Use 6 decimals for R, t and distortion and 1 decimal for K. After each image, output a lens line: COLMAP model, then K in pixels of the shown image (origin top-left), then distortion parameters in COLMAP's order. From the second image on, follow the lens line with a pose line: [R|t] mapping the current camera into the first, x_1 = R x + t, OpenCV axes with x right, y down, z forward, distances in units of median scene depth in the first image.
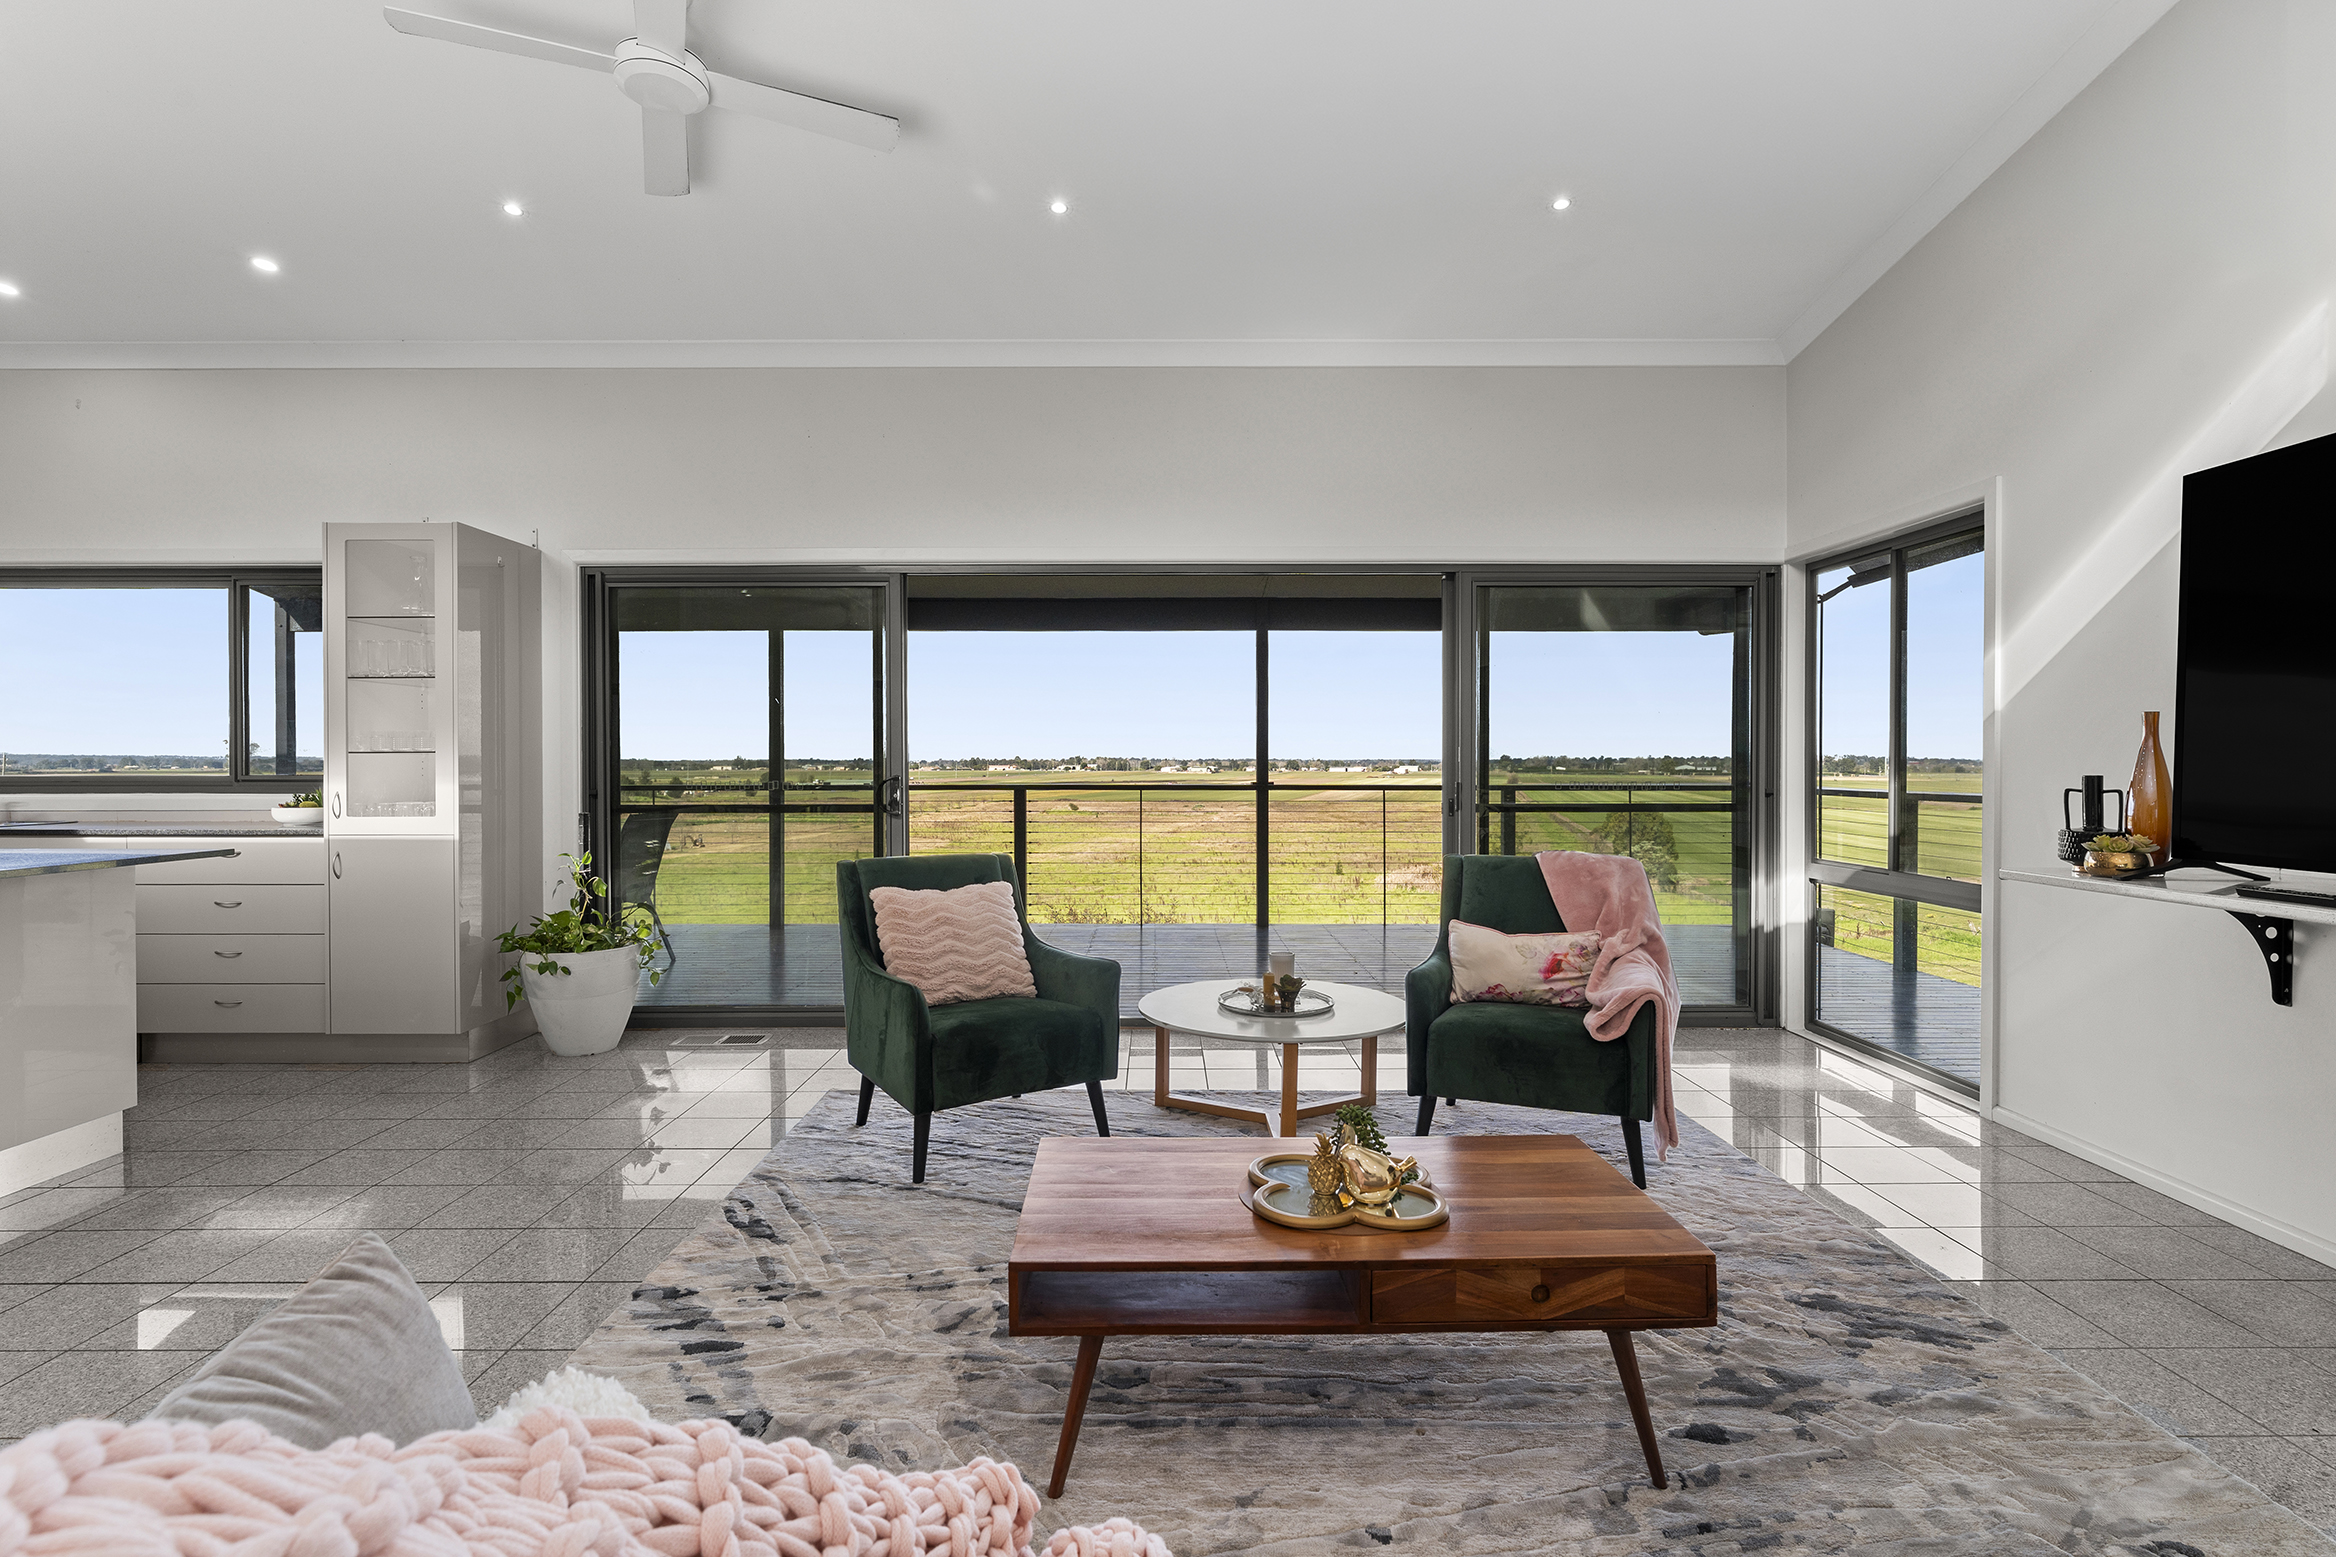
lens RADIAL K [[1152.1, 0, 1170.7], [0, 1152.1, 769.5], [0, 0, 1]] dist [-0.009088, 0.001651]
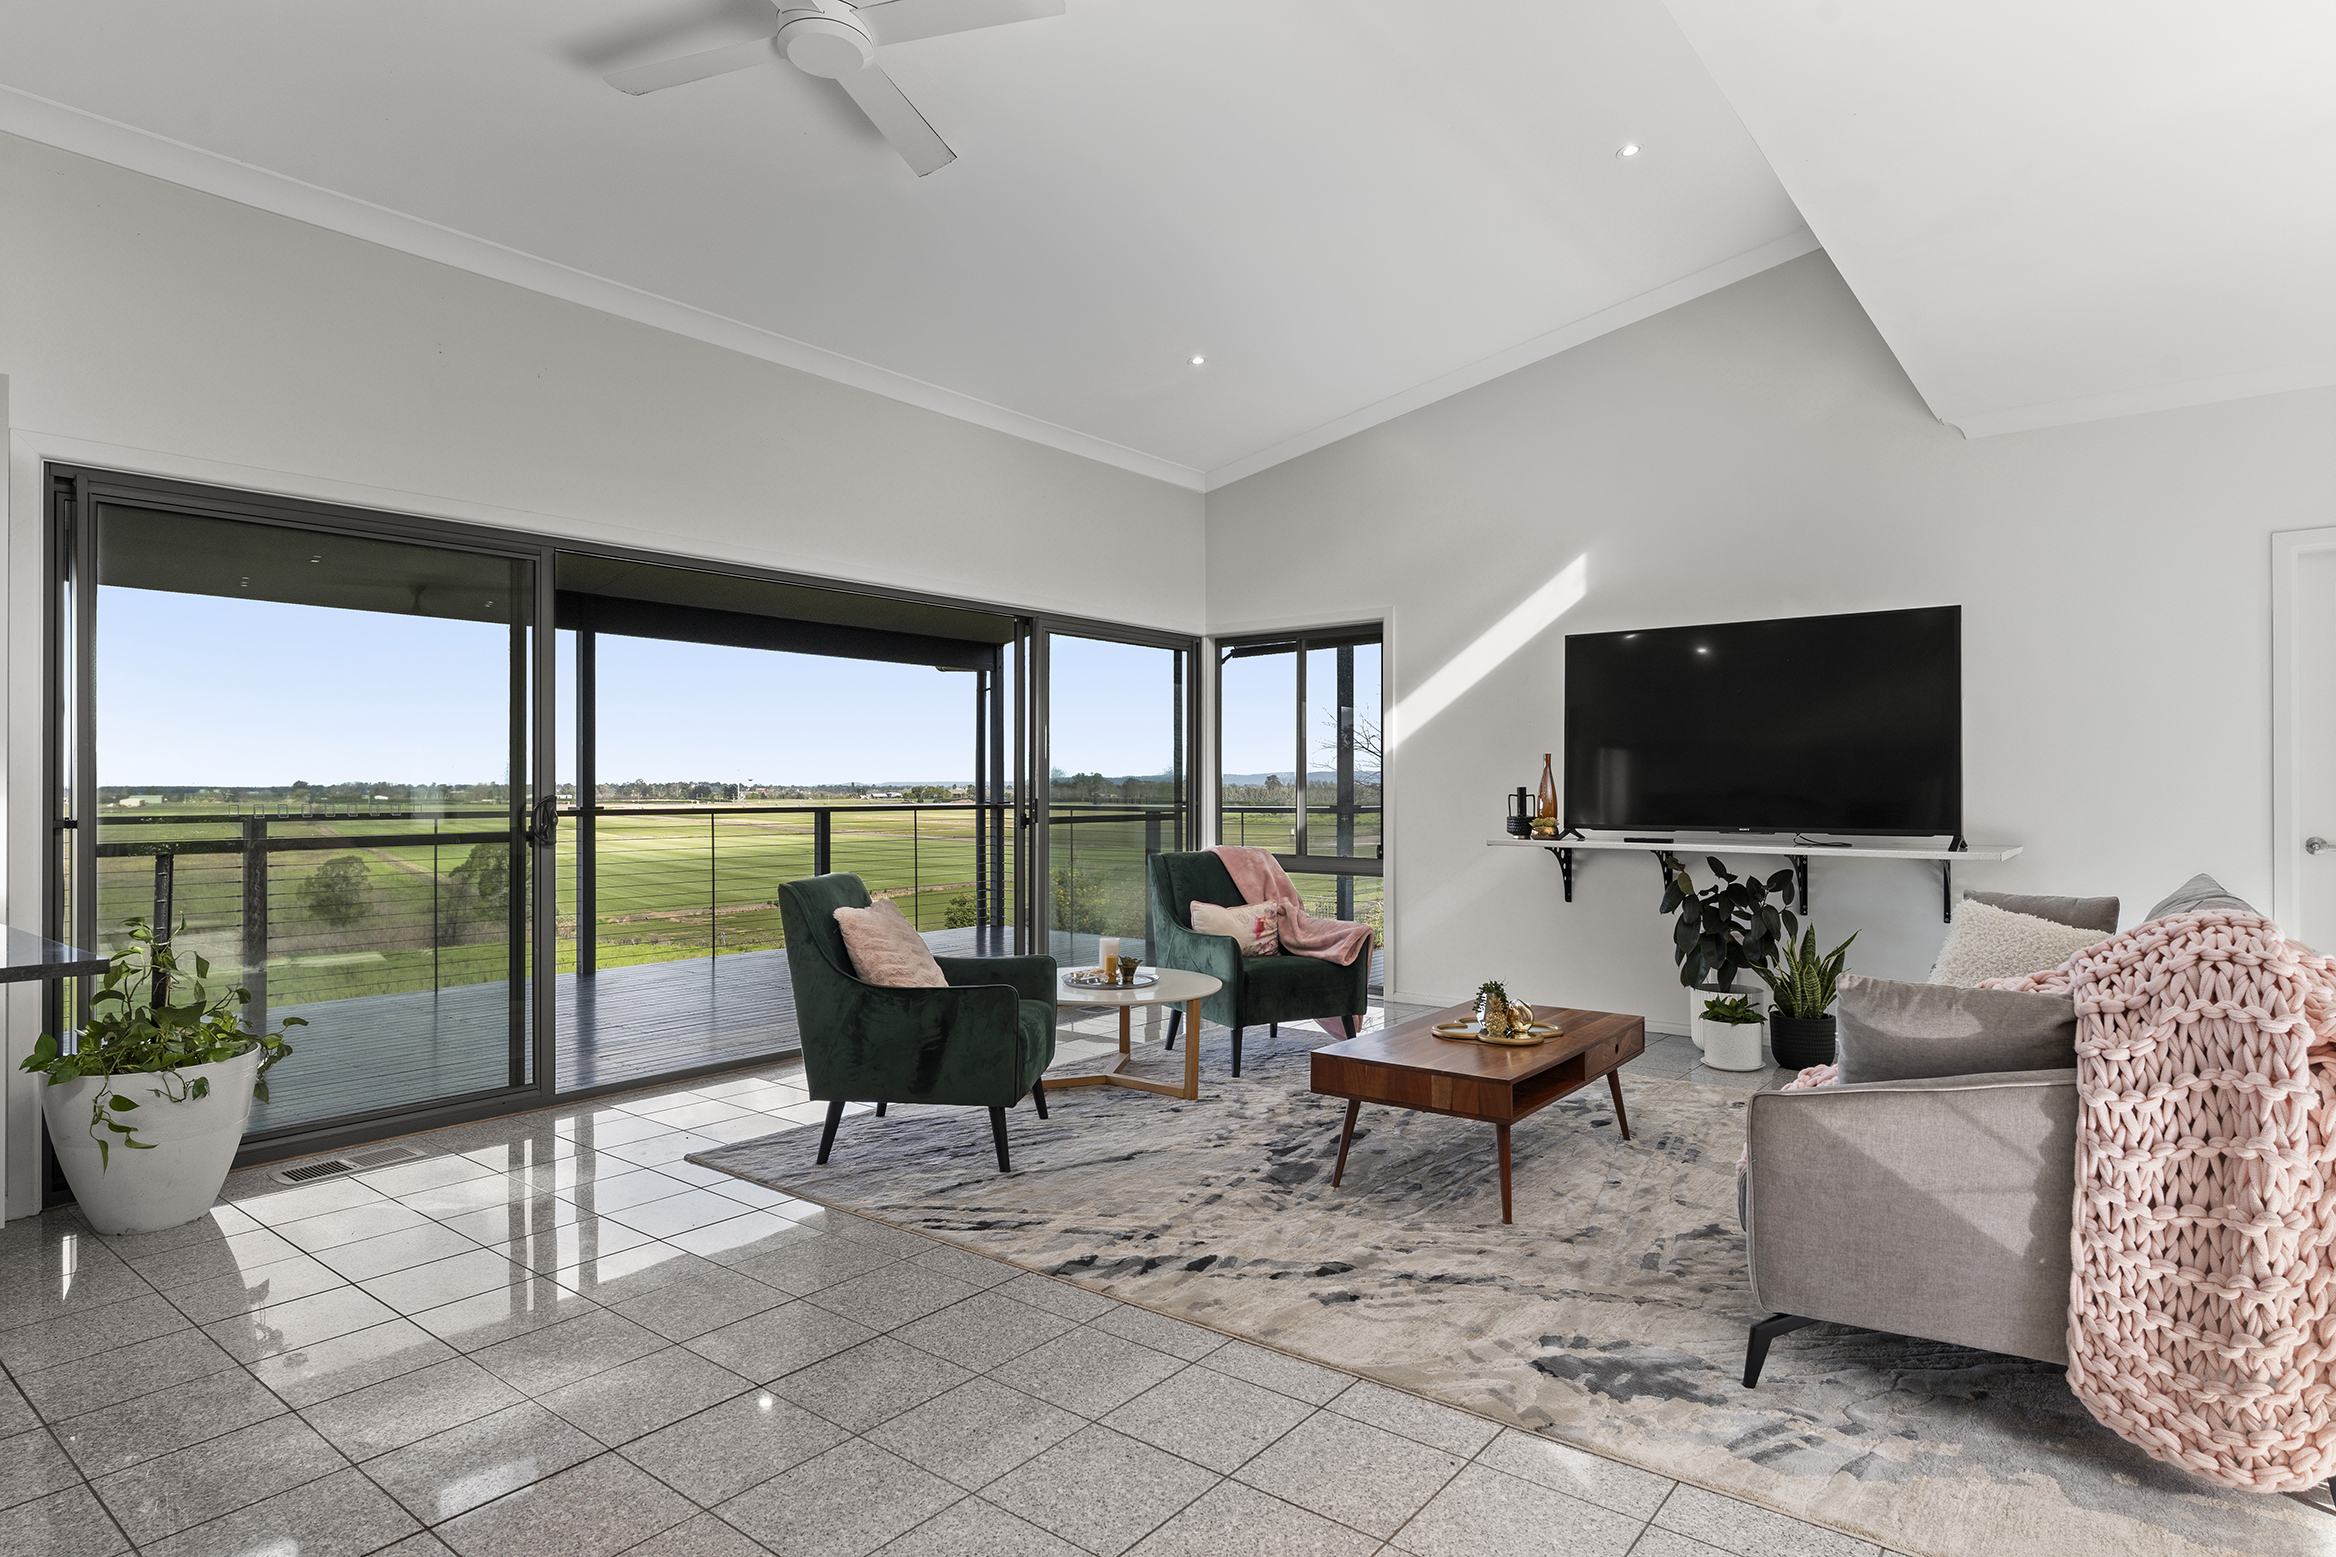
lens RADIAL K [[1263.7, 0, 1162.3], [0, 1263.7, 775.6], [0, 0, 1]] dist [-0.002974, -0.002991]
pose [[0.635944, 0.000971, 0.771735, -0.921647], [0.011590, 0.999874, -0.010808, 0.001725], [-0.771649, 0.015817, 0.635852, 0.112480]]
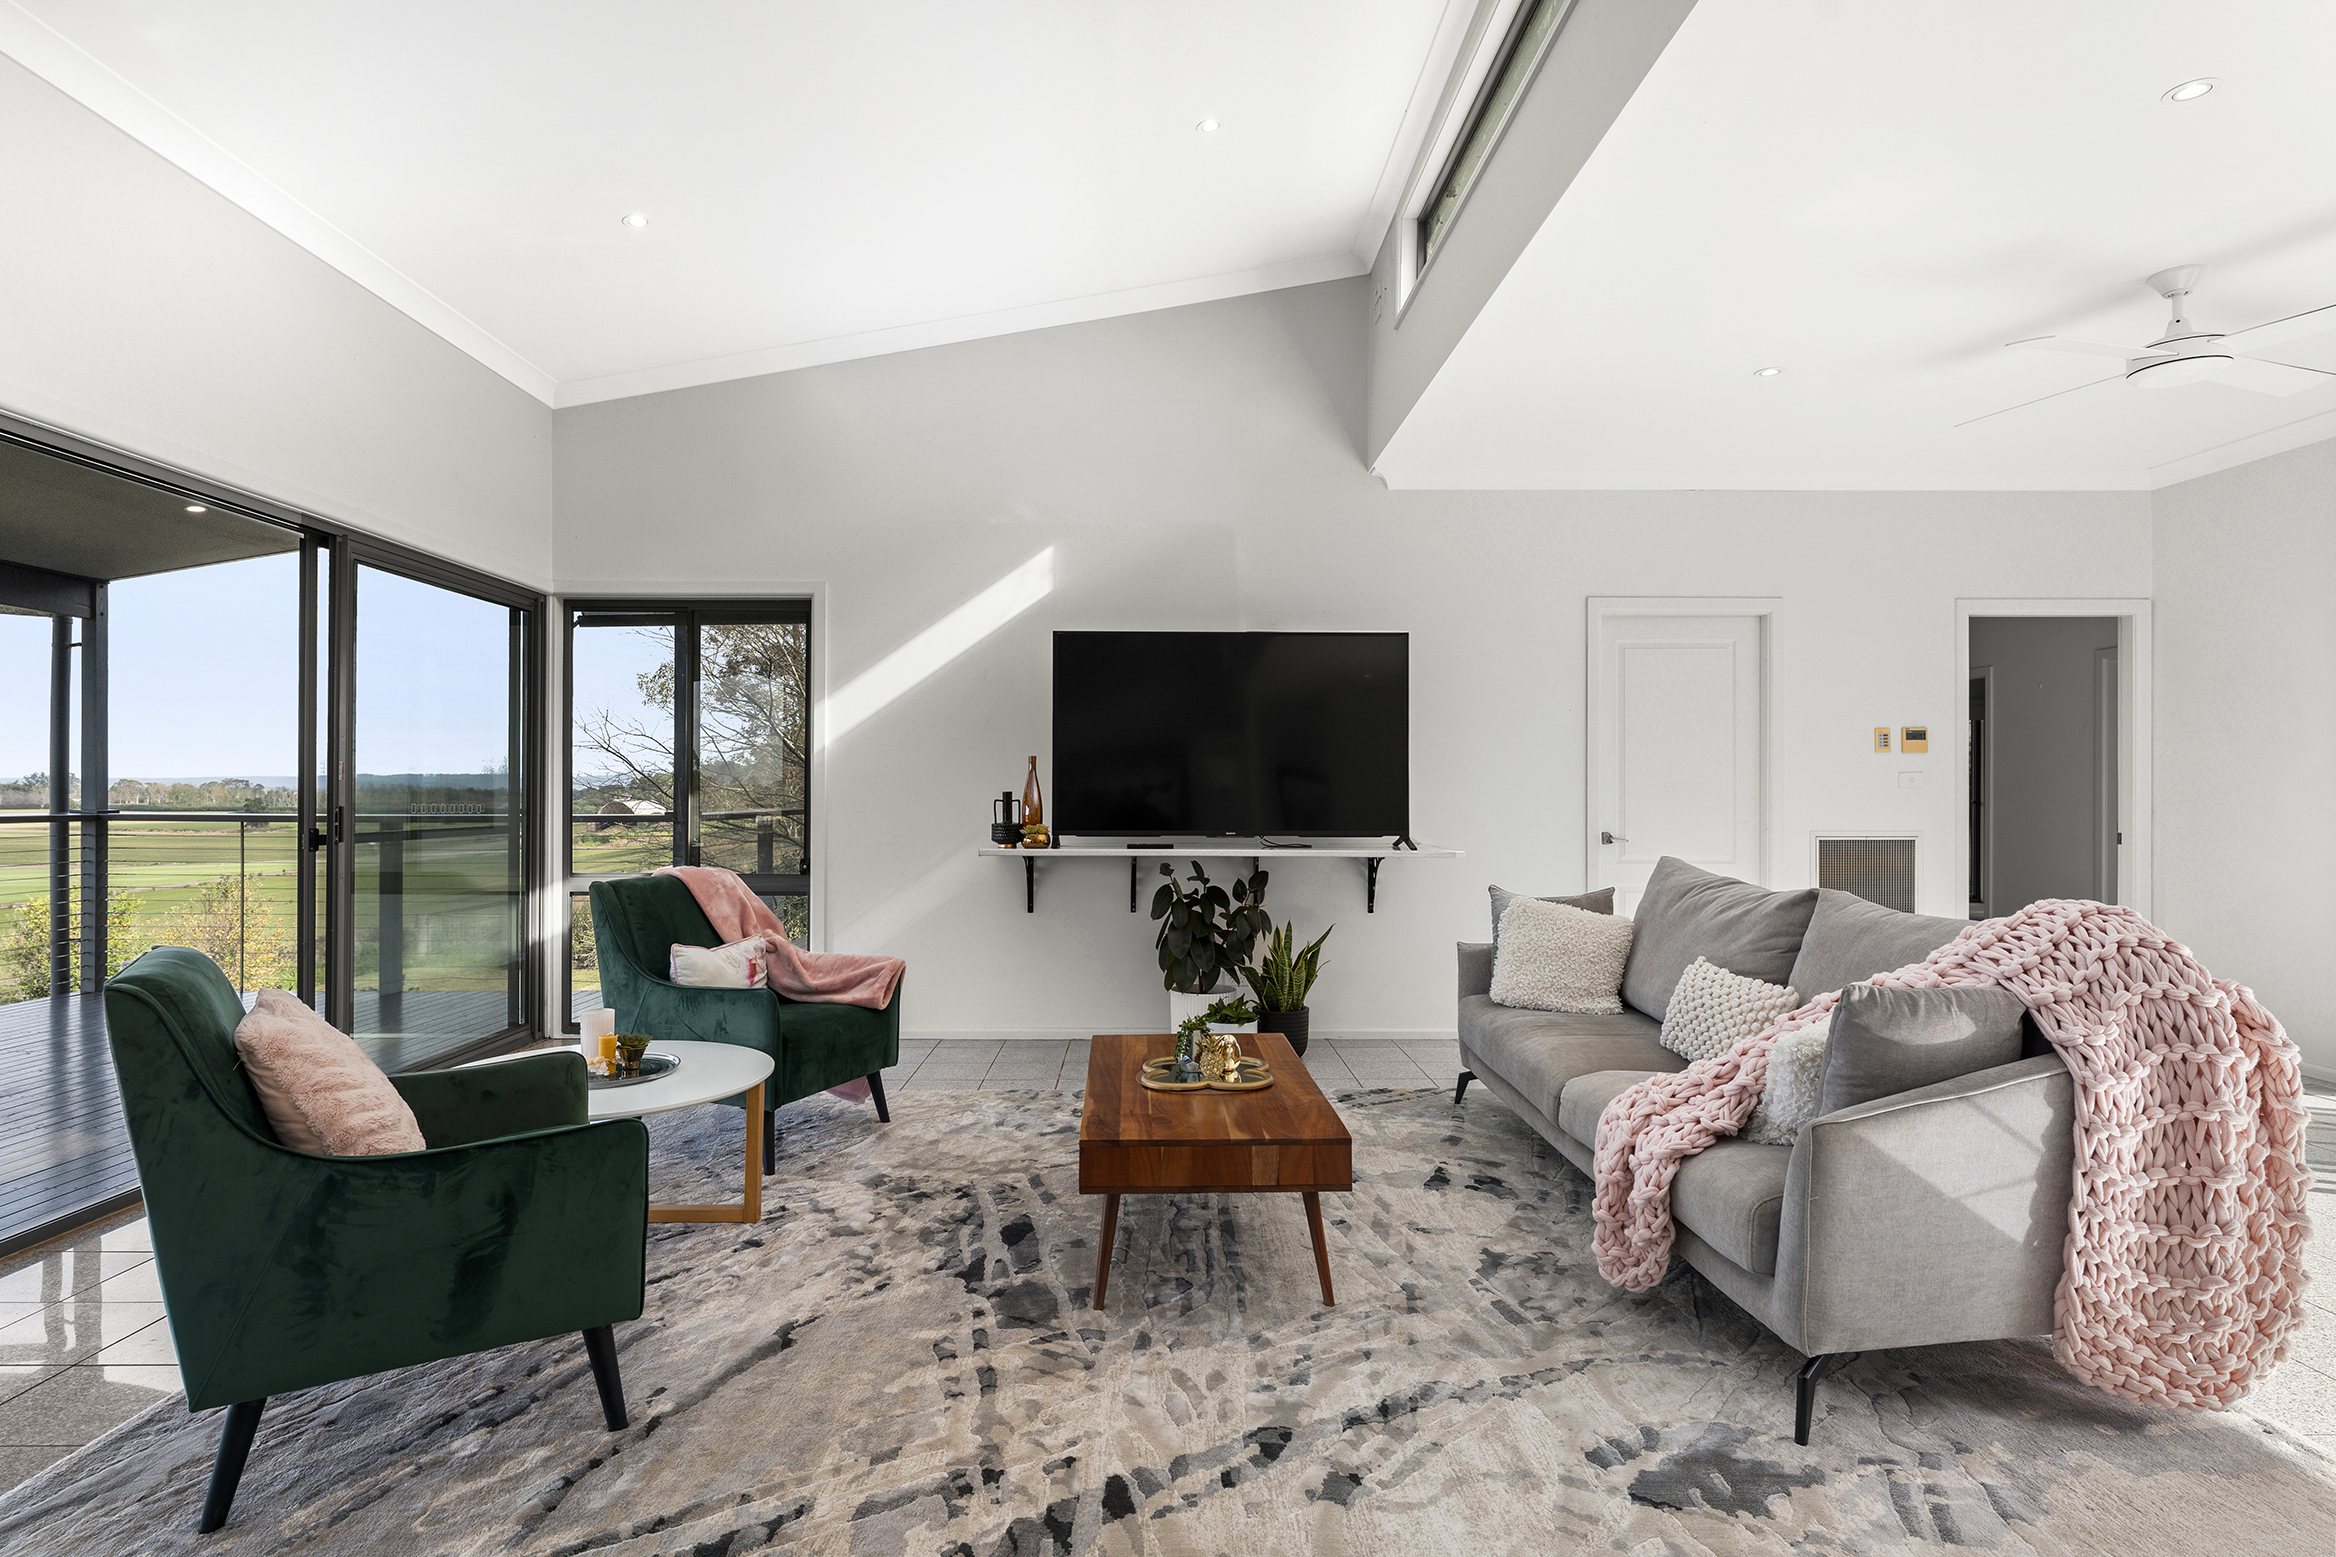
lens RADIAL K [[1200.1, 0, 1159.5], [0, 1200.1, 789.0], [0, 0, 1]] dist [-0.003024, -0.000639]
pose [[0.000450, -0.001941, 0.999998, -0.791631], [0.006348, 0.999978, 0.001938, -0.000308], [-0.999980, 0.006347, 0.000462, 0.612793]]
